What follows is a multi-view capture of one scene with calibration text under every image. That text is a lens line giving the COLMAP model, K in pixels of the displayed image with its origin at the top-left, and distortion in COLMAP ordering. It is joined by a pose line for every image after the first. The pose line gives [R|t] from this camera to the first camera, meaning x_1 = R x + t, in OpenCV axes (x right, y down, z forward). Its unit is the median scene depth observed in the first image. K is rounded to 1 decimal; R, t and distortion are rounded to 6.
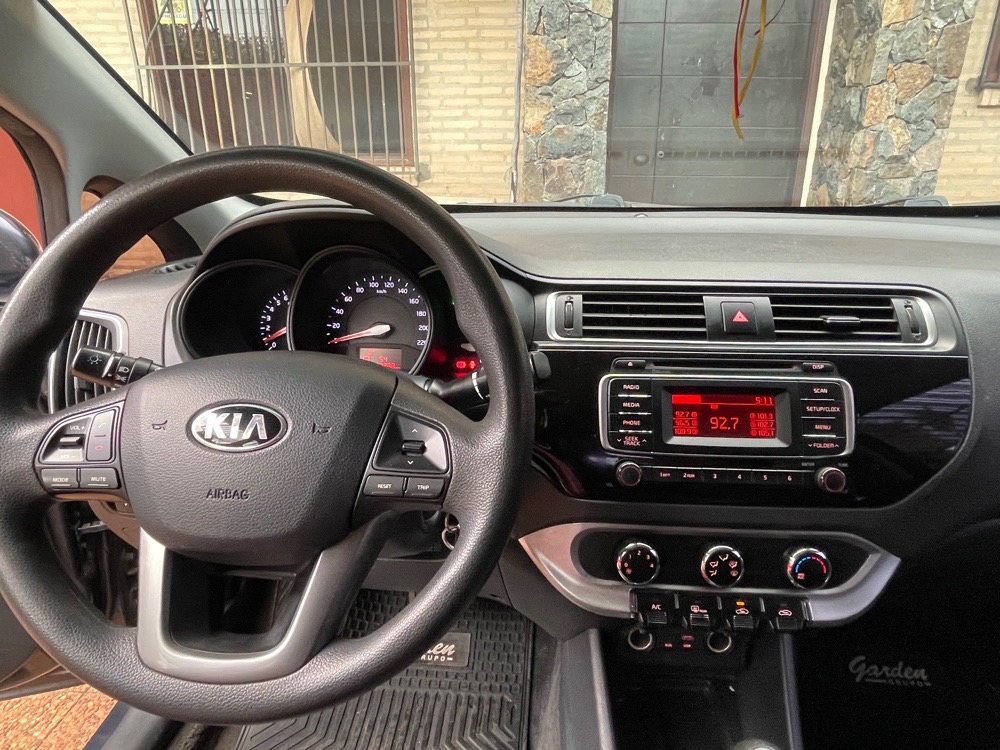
lens RADIAL K [[642.5, 0, 500.0], [0, 642.5, 375.0], [0, 0, 1]] dist [-0.001607, -0.003797]
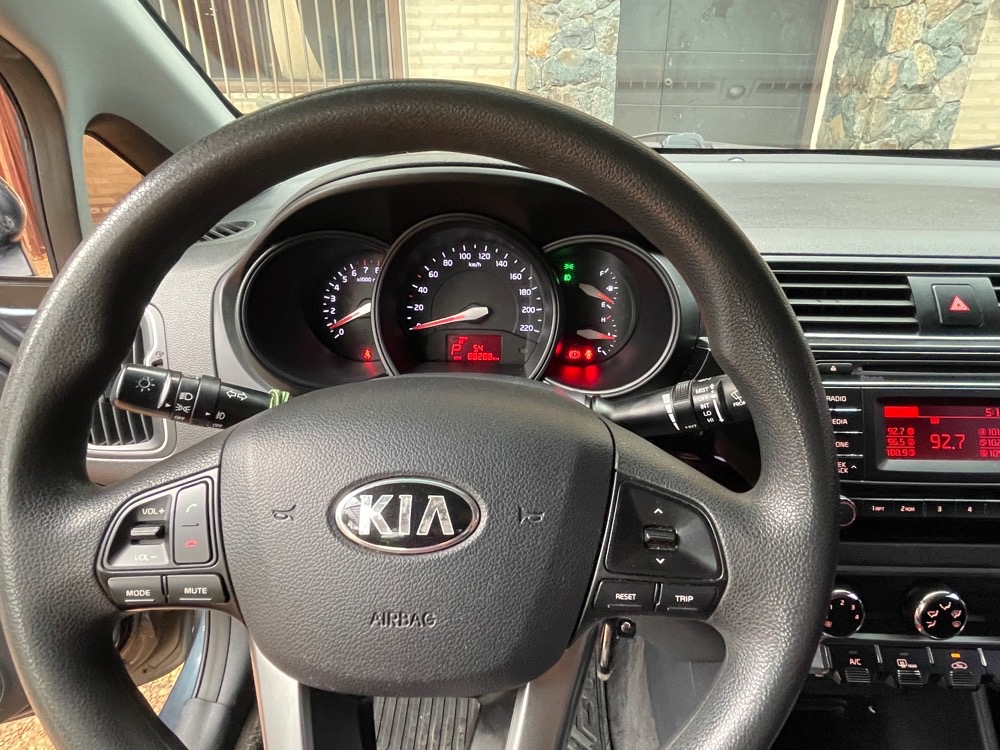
lens RADIAL K [[632.9, 0, 502.8], [0, 632.9, 372.5], [0, 0, 1]] dist [-0.001377, 0.001794]
pose [[0.998760, -0.015836, 0.047192, -0.191572], [0.010901, 0.994614, 0.103070, -0.077735], [-0.048571, -0.102428, 0.993554, 0.199041]]
